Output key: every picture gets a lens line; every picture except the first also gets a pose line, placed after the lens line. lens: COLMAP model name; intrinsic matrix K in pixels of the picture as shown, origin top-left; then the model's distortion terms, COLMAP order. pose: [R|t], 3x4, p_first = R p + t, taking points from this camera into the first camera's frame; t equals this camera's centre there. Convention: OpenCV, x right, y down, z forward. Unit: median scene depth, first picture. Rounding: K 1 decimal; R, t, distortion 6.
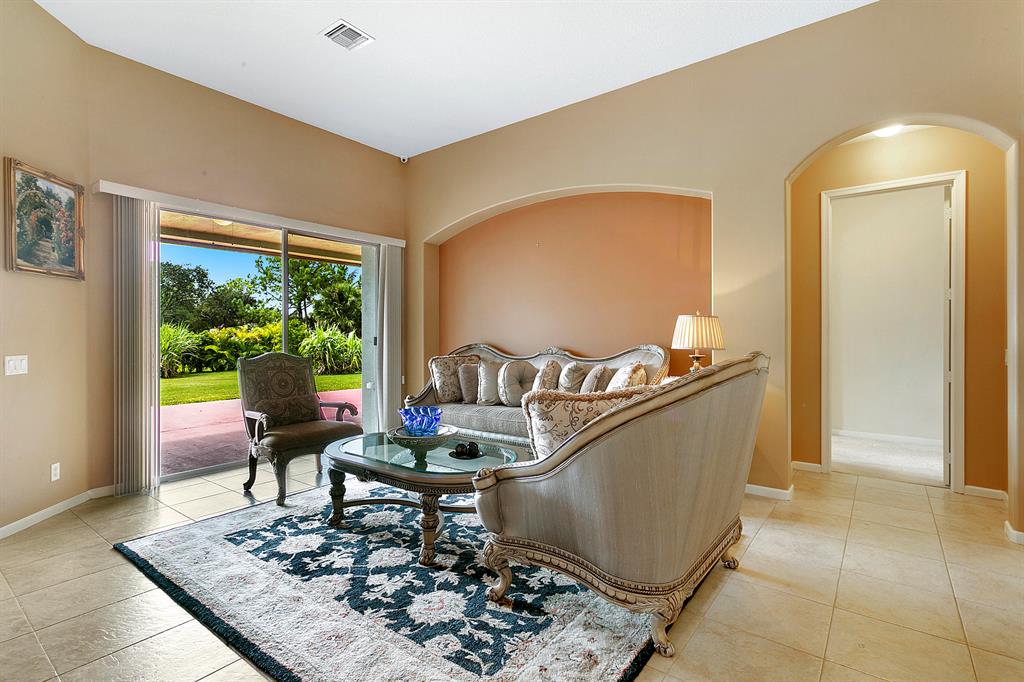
lens RADIAL K [[488.0, 0, 511.7], [0, 488.0, 338.0], [0, 0, 1]] dist [0.012098, 0.000152]
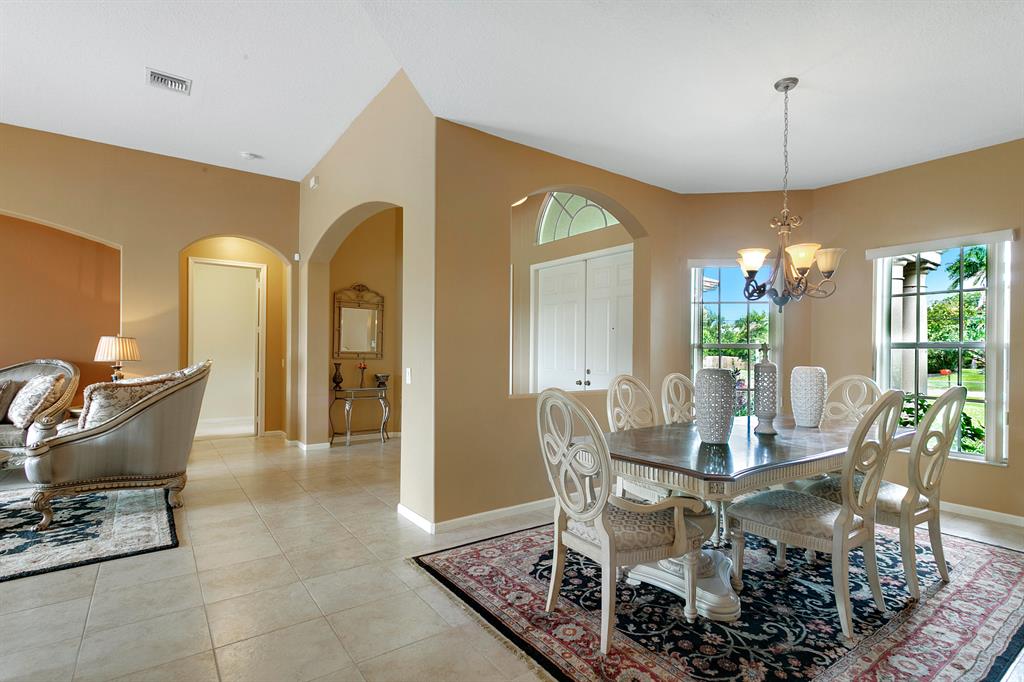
lens RADIAL K [[503.1, 0, 536.6], [0, 503.1, 351.1], [0, 0, 1]] dist [0.000845, -0.000211]
pose [[0.258896, 0.003078, 0.965900, -1.143313], [-0.000369, 0.999995, -0.003088, -0.002040], [-0.965905, 0.000443, 0.258896, -0.852212]]
